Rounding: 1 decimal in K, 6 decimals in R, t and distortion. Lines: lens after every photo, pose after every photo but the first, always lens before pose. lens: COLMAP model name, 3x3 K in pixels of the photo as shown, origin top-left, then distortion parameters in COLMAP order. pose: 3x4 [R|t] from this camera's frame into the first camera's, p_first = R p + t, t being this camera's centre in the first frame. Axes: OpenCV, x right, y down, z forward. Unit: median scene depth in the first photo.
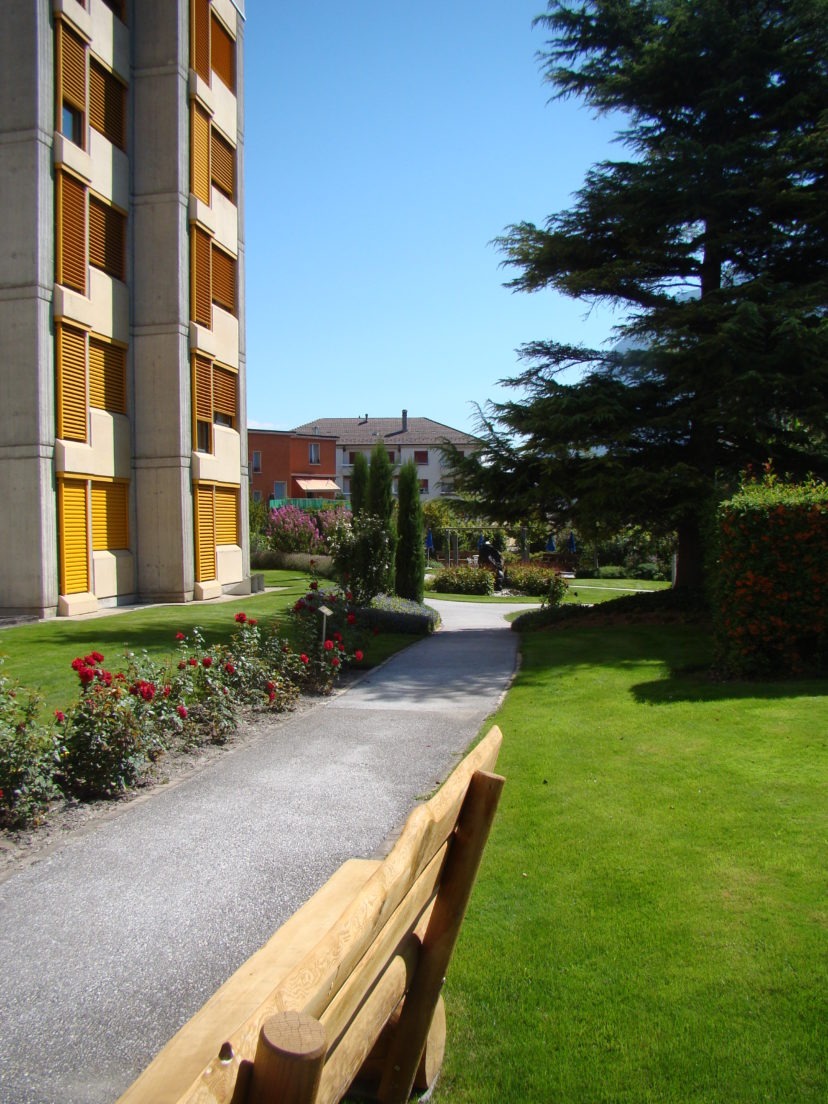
lens RADIAL K [[1021.1, 0, 414.0], [0, 1021.1, 552.0], [0, 0, 1]] dist [-0.178884, 0.141218]
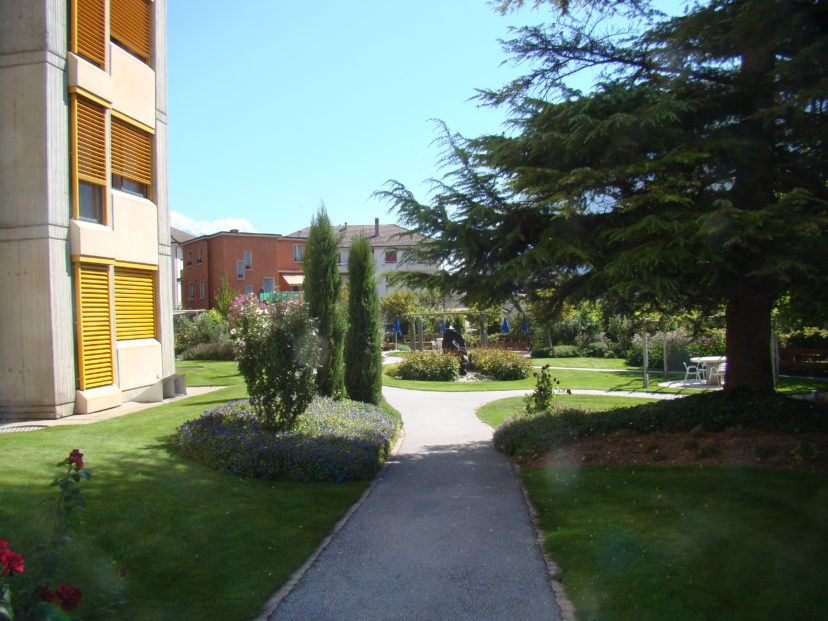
lens RADIAL K [[765.8, 0, 414.0], [0, 765.8, 310.5], [0, 0, 1]] dist [-0.178884, 0.141218]
pose [[0.999283, -0.021681, 0.031035, 0.019595], [0.022580, 0.999326, -0.028939, -0.007850], [-0.030387, 0.029619, 0.999099, 0.398105]]
